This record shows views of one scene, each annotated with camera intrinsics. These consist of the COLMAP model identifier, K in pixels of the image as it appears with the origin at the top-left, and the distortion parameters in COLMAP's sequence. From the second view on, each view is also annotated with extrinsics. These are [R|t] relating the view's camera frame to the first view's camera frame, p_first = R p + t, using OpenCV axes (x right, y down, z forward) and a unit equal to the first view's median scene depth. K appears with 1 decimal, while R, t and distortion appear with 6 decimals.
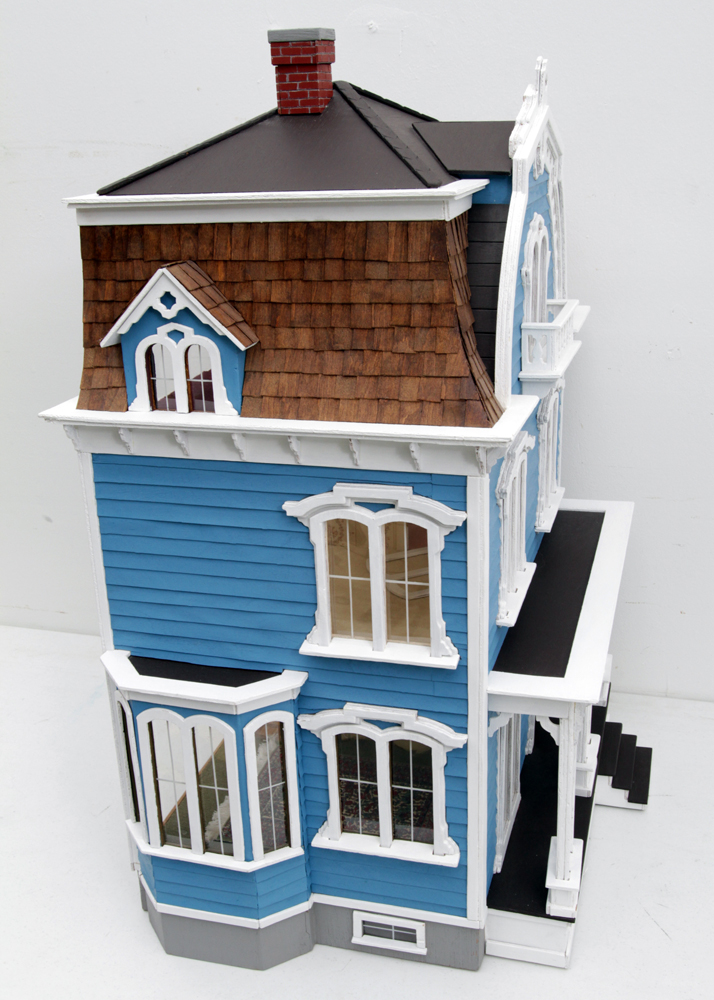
lens RADIAL K [[1098.0, 0, 357.0], [0, 1098.0, 500.0], [0, 0, 1]] dist [-0.120058, 0.207274]
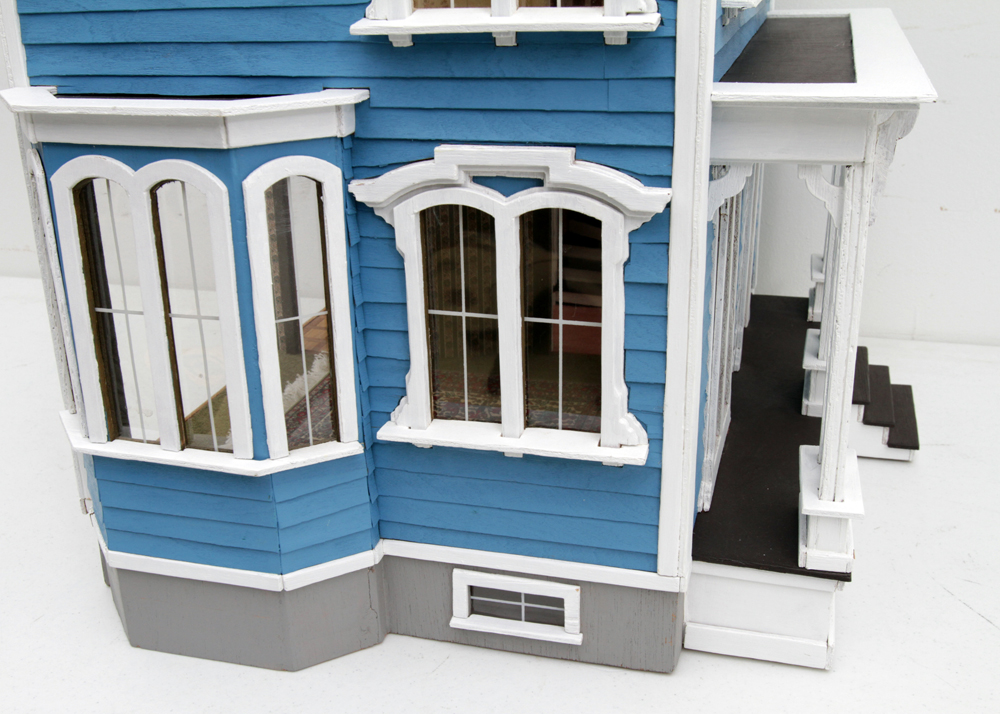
lens RADIAL K [[1098.0, 0, 492.2], [0, 1098.0, 358.0], [0, 0, 1]] dist [-0.120058, 0.207274]
pose [[0.999922, 0.010132, 0.007336, 0.012097], [-0.010300, 0.999675, 0.023337, 0.263525], [-0.007097, -0.023411, 0.999701, 0.445098]]
